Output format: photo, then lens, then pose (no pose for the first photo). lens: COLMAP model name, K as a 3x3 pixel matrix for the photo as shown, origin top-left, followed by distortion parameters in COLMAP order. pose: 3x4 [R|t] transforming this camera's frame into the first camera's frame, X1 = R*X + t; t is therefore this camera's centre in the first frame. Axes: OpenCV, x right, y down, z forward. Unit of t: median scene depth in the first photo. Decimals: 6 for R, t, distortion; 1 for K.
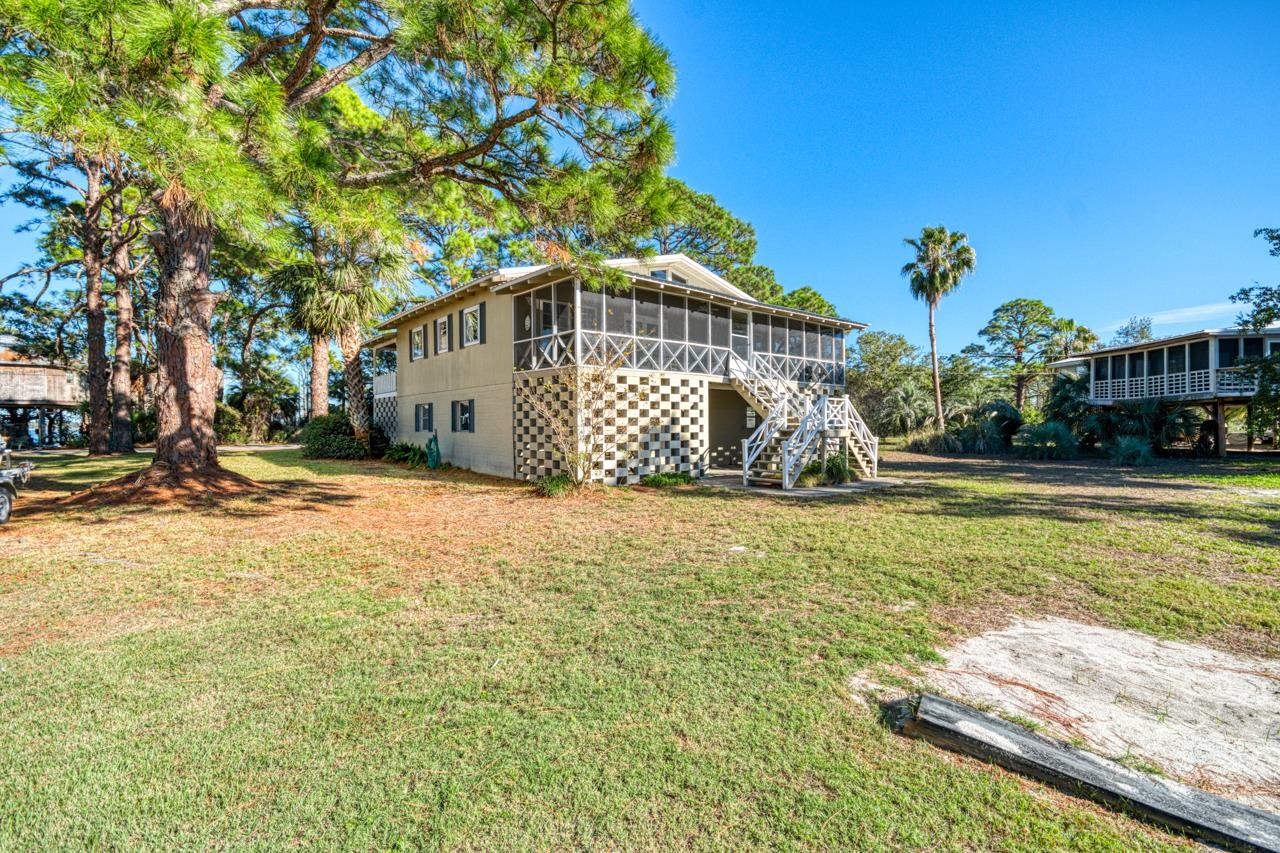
lens RADIAL K [[560.6, 0, 637.4], [0, 560.6, 433.1], [0, 0, 1]] dist [-0.000954, -0.000403]
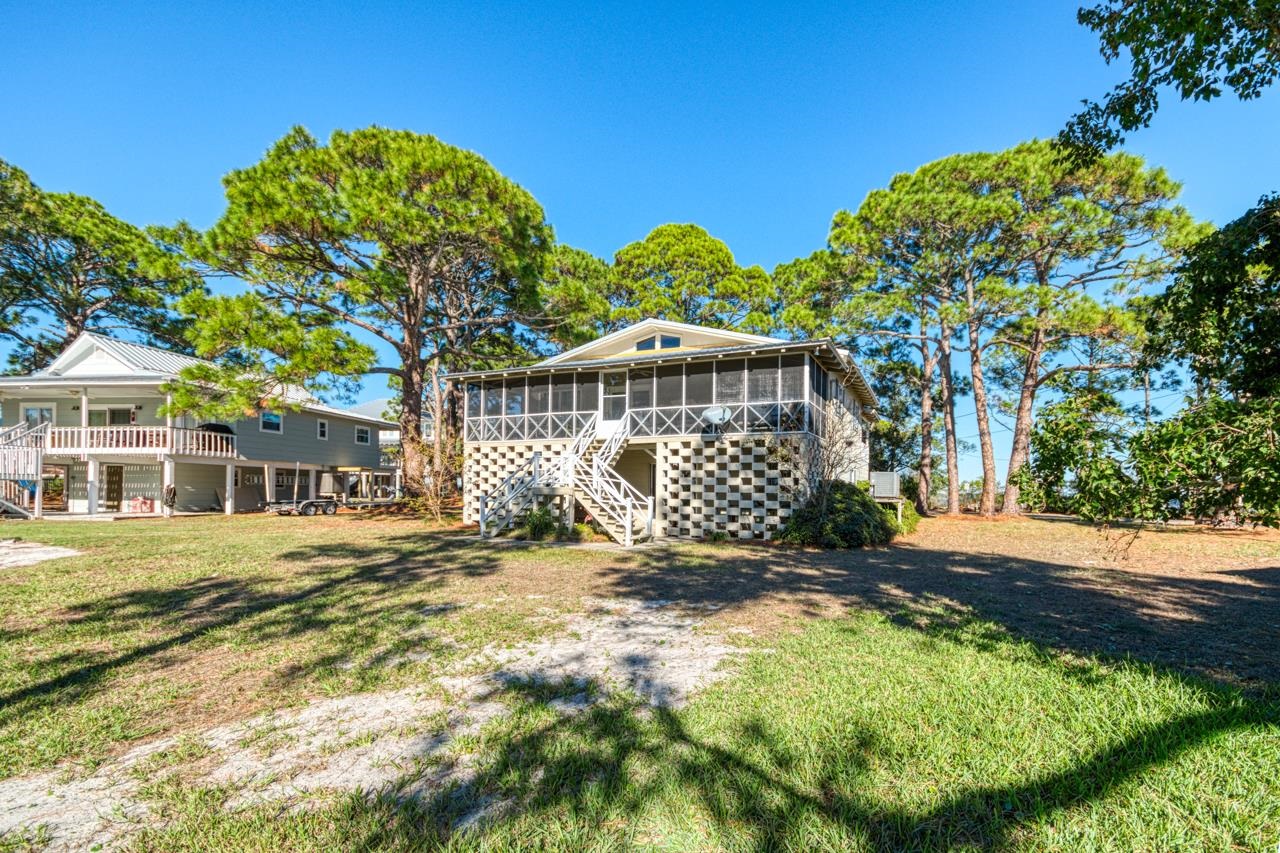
lens RADIAL K [[593.2, 0, 645.9], [0, 593.2, 493.9], [0, 0, 1]] dist [-0.002877, 0.000181]
pose [[0.384334, 0.006793, -0.923169, 1.328323], [-0.040233, 0.999146, -0.009398, 0.010276], [0.922317, 0.040754, 0.384279, 0.728808]]
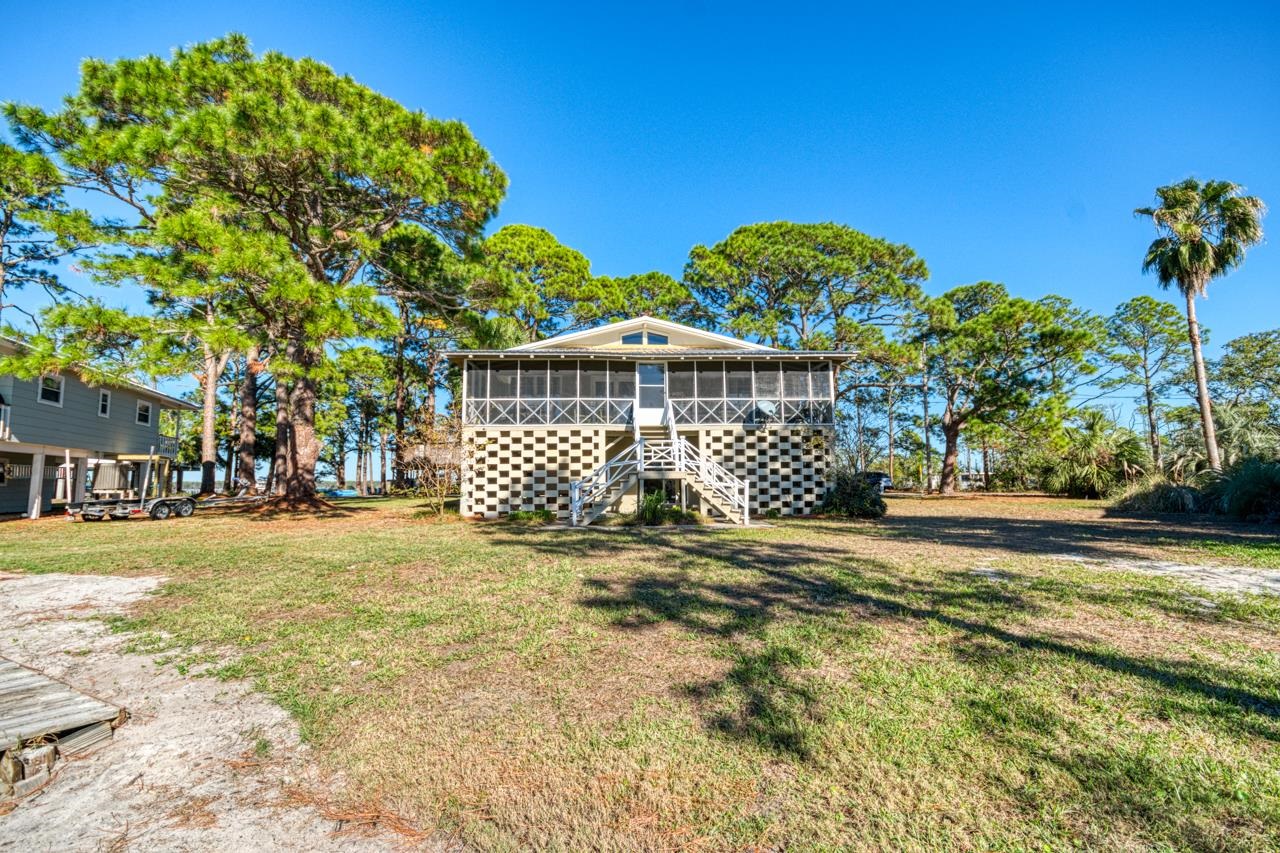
lens RADIAL K [[560.6, 0, 643.2], [0, 560.6, 424.5], [0, 0, 1]] dist [-0.000954, -0.000403]
pose [[0.775422, -0.072232, -0.627298, 0.928870], [-0.009203, 0.992037, -0.125607, 0.036384], [0.631376, 0.103172, 0.768583, 0.205620]]
